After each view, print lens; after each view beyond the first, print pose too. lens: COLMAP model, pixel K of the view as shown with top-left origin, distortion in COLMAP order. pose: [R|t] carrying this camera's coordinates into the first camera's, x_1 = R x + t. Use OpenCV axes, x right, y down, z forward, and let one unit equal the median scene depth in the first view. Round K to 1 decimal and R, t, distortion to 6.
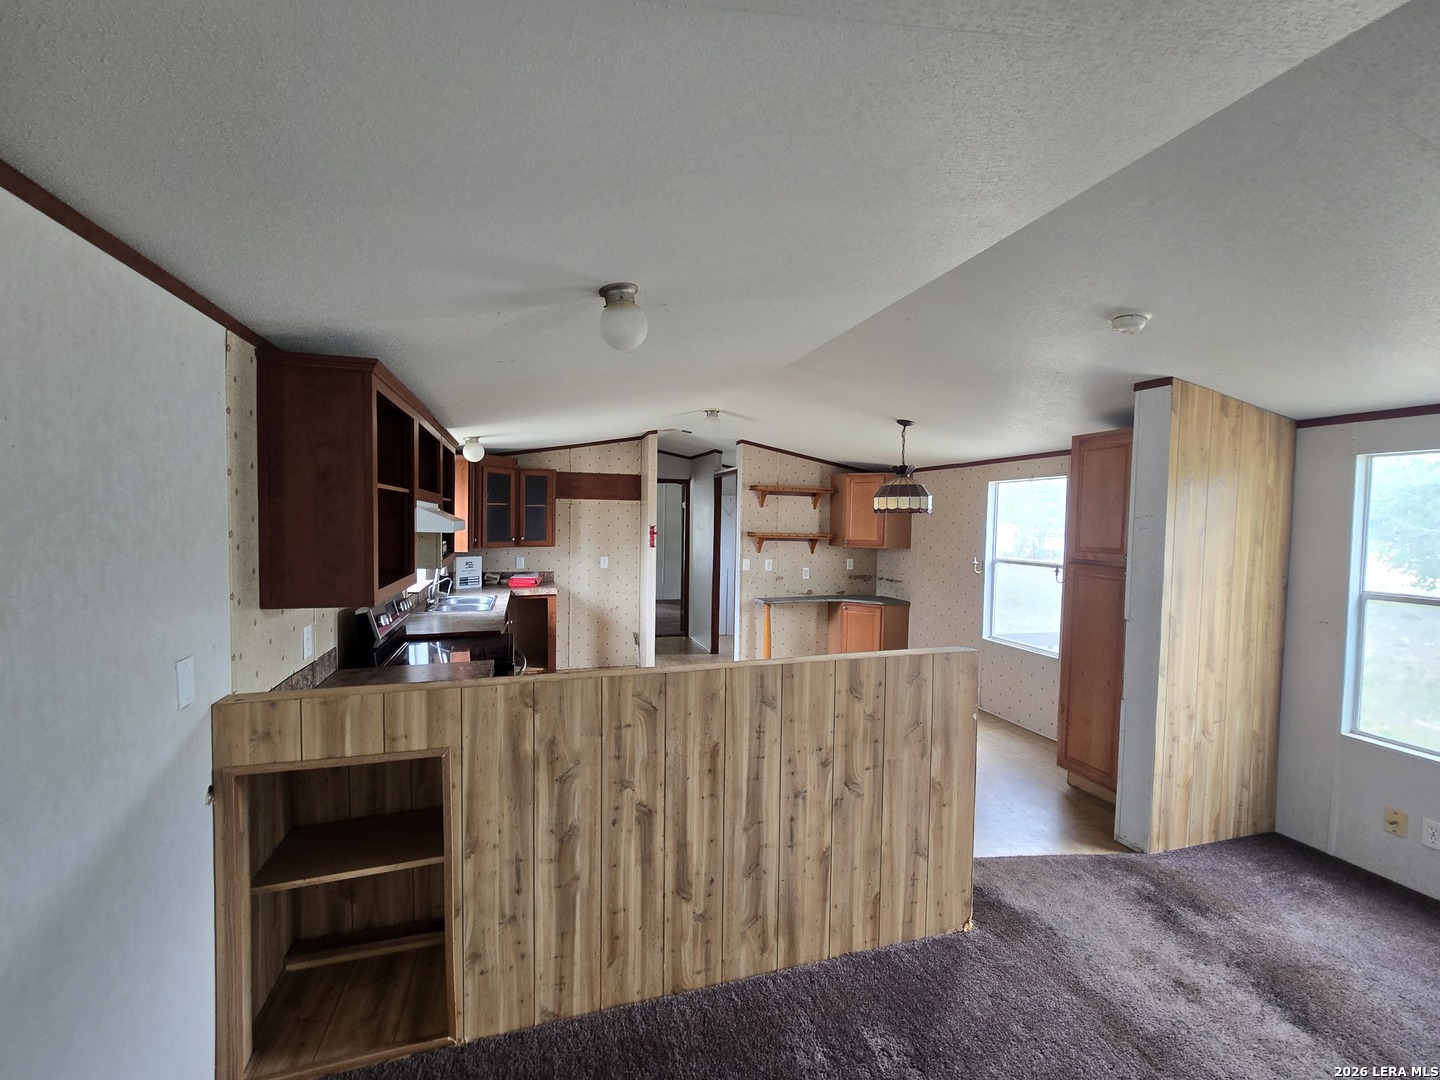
lens RADIAL K [[593.1, 0, 704.9], [0, 593.1, 543.4], [0, 0, 1]] dist [-0.000472, 0.000250]
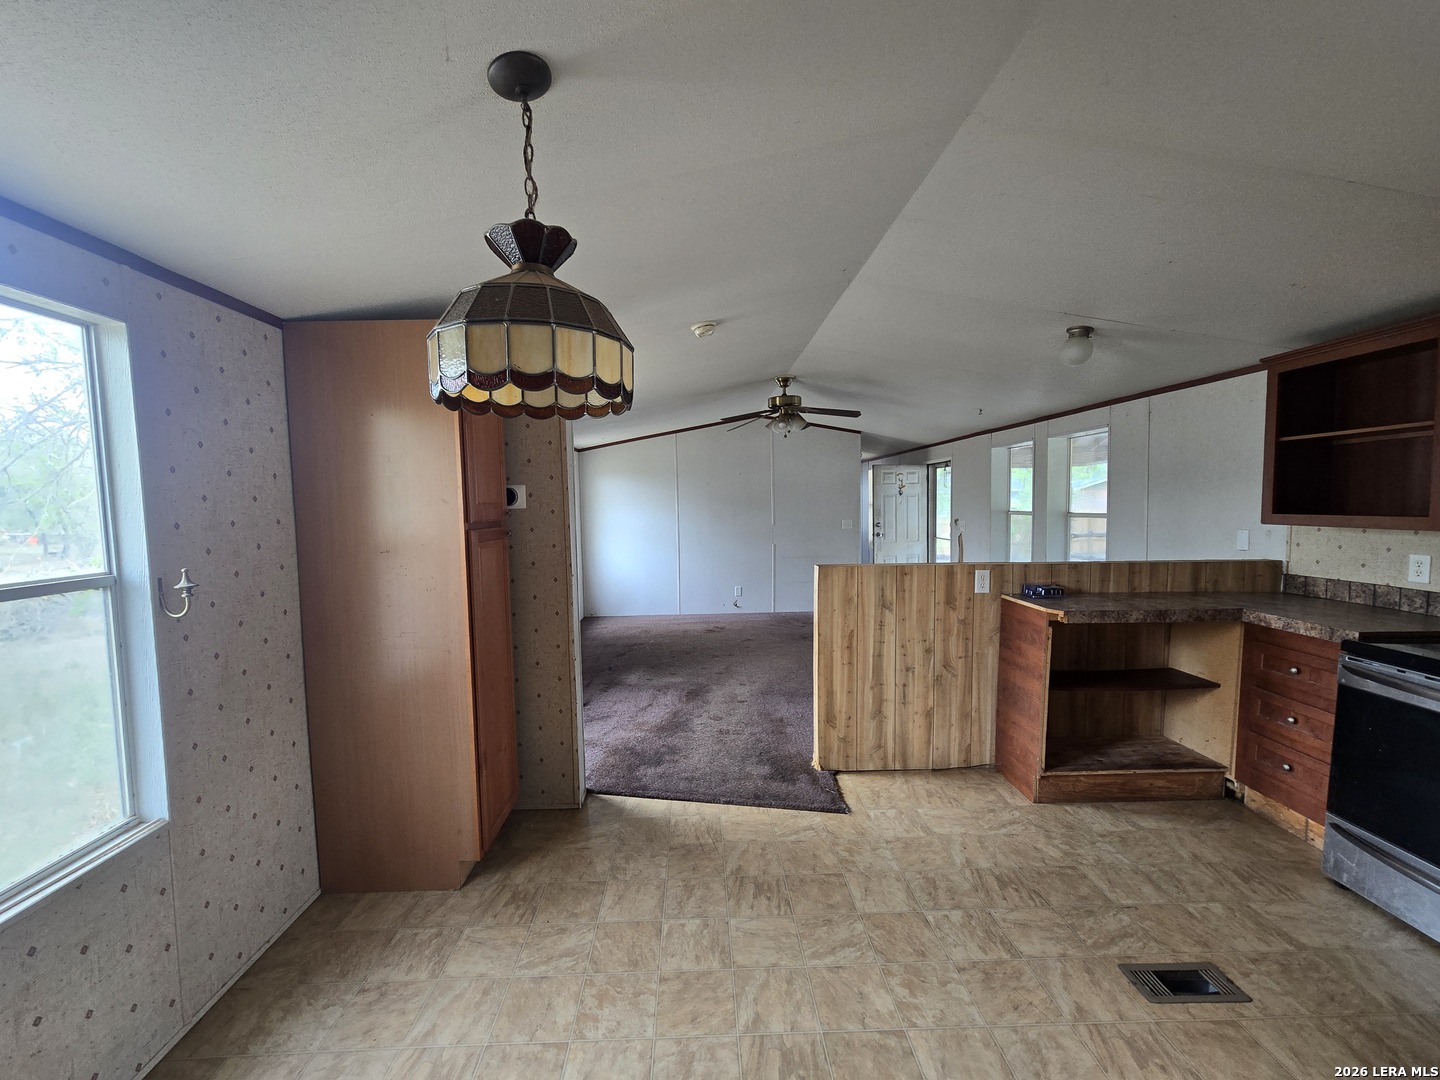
lens RADIAL K [[593.1, 0, 704.9], [0, 593.1, 543.4], [0, 0, 1]] dist [-0.000472, 0.000250]
pose [[-0.961674, -0.015087, 0.273780, 0.136232], [0.016772, 0.993379, 0.113652, -0.013330], [-0.273682, 0.113888, -0.955054, 0.994776]]
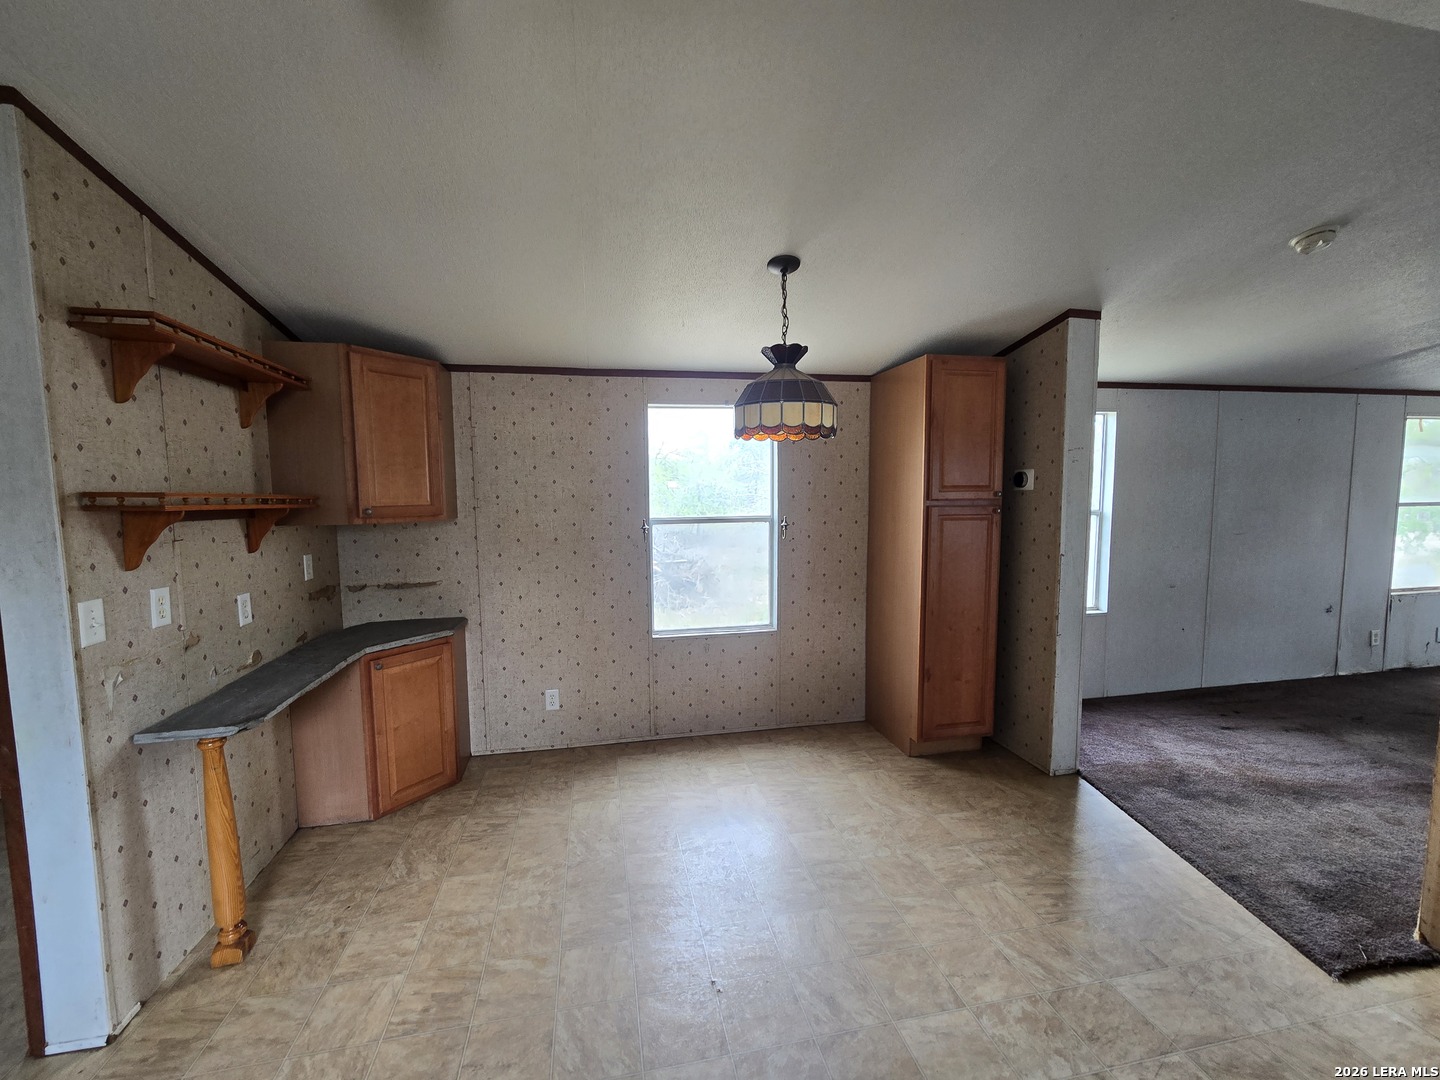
lens RADIAL K [[590.4, 0, 708.4], [0, 590.4, 543.1], [0, 0, 1]] dist [-0.002712, 0.003255]
pose [[0.101285, -0.103091, 0.989502, -0.171162], [0.054095, 0.993716, 0.097993, -0.009771], [-0.993386, 0.043602, 0.106225, 0.800707]]
